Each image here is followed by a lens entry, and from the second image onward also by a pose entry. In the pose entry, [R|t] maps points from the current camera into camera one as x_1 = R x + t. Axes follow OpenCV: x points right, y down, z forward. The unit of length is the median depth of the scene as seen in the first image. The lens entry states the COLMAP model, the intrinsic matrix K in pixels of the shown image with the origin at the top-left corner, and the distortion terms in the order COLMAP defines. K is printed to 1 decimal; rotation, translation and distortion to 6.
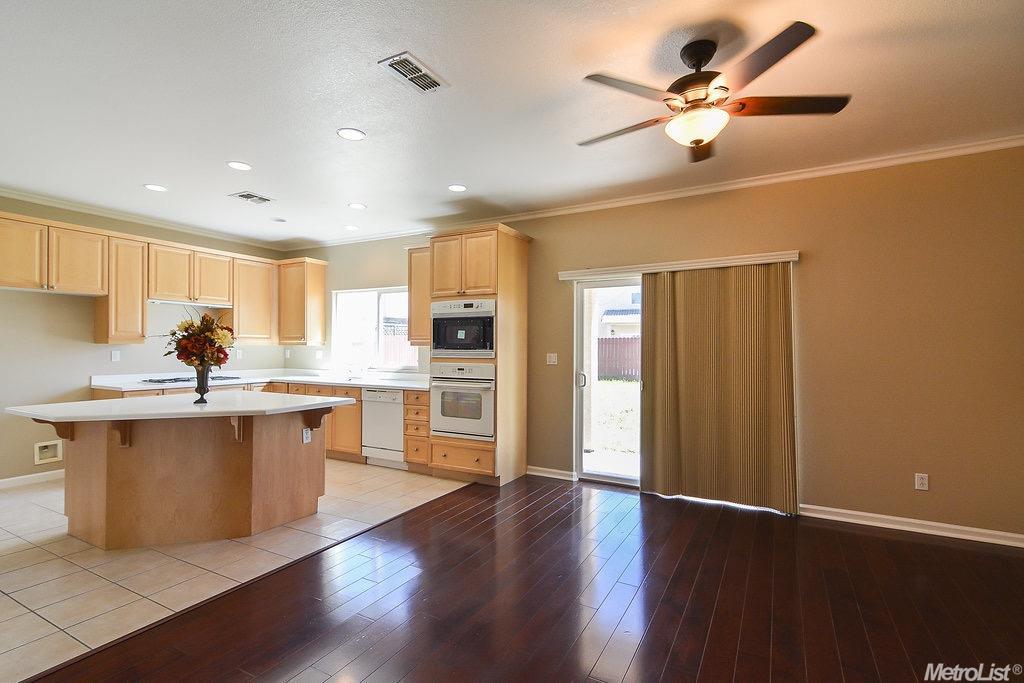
lens RADIAL K [[480.8, 0, 507.9], [0, 480.8, 345.8], [0, 0, 1]] dist [0.022889, -0.007982]
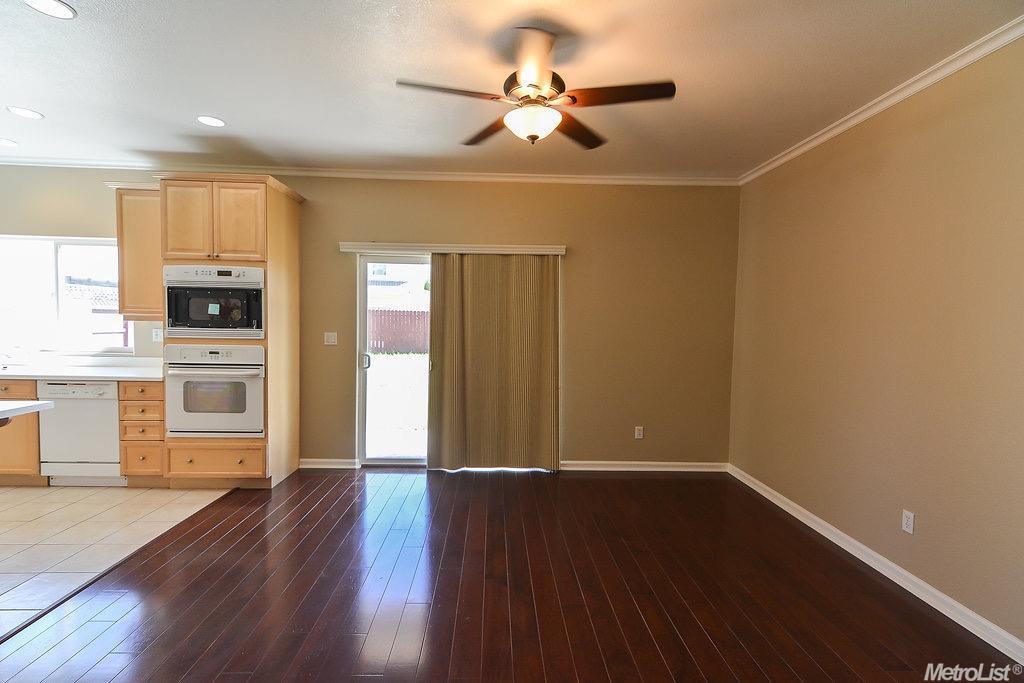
lens RADIAL K [[480.8, 0, 507.4], [0, 480.8, 345.6], [0, 0, 1]] dist [0.022889, -0.007982]
pose [[0.859037, -0.013081, 0.511746, -0.090812], [-0.018105, 0.998272, 0.055910, -0.016805], [-0.511592, -0.057294, 0.857316, 0.058686]]
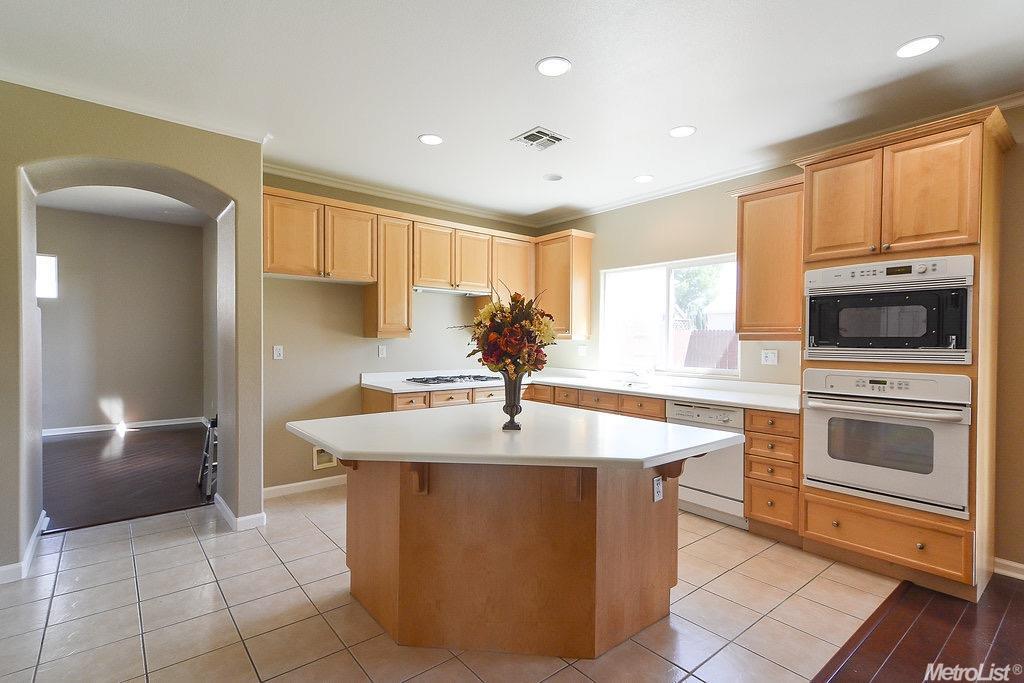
lens RADIAL K [[480.8, 0, 508.7], [0, 480.8, 345.6], [0, 0, 1]] dist [0.022889, -0.007982]
pose [[0.929688, 0.005816, -0.368303, -0.295101], [-0.000703, 0.999902, 0.014015, -0.002740], [0.368348, -0.012770, 0.929600, 0.293601]]
